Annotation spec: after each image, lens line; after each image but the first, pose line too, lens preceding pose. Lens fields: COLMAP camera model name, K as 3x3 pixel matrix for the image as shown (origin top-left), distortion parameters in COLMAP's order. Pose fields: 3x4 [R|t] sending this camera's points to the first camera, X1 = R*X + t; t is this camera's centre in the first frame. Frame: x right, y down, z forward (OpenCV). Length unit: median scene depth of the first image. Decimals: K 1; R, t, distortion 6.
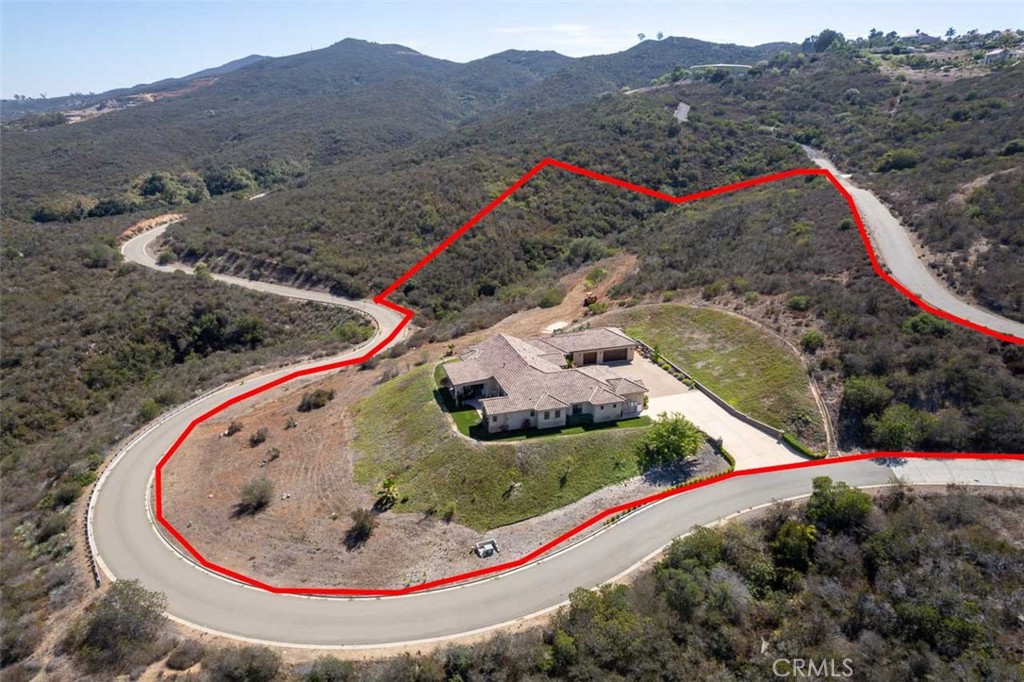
lens RADIAL K [[652.9, 0, 508.3], [0, 652.9, 341.1], [0, 0, 1]] dist [-0.051693, 0.032470]
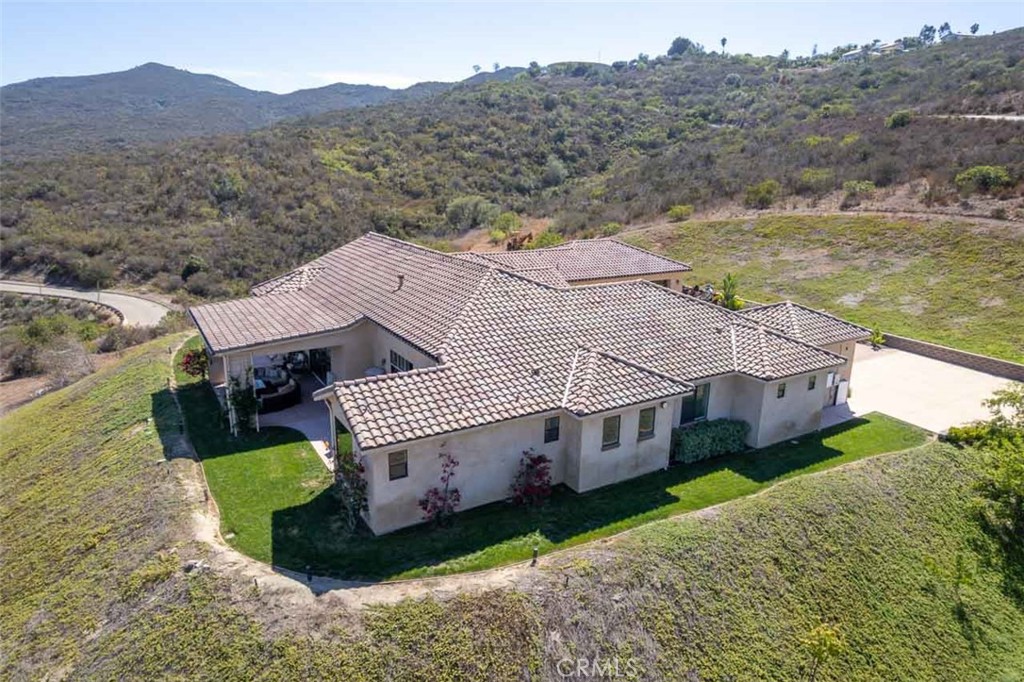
lens RADIAL K [[652.9, 0, 513.6], [0, 652.9, 333.8], [0, 0, 1]] dist [-0.051693, 0.032470]
pose [[0.966813, -0.039009, 0.252491, -0.014161], [0.060781, 0.995019, -0.079009, 0.037735], [-0.248152, 0.091734, 0.964368, 0.309511]]
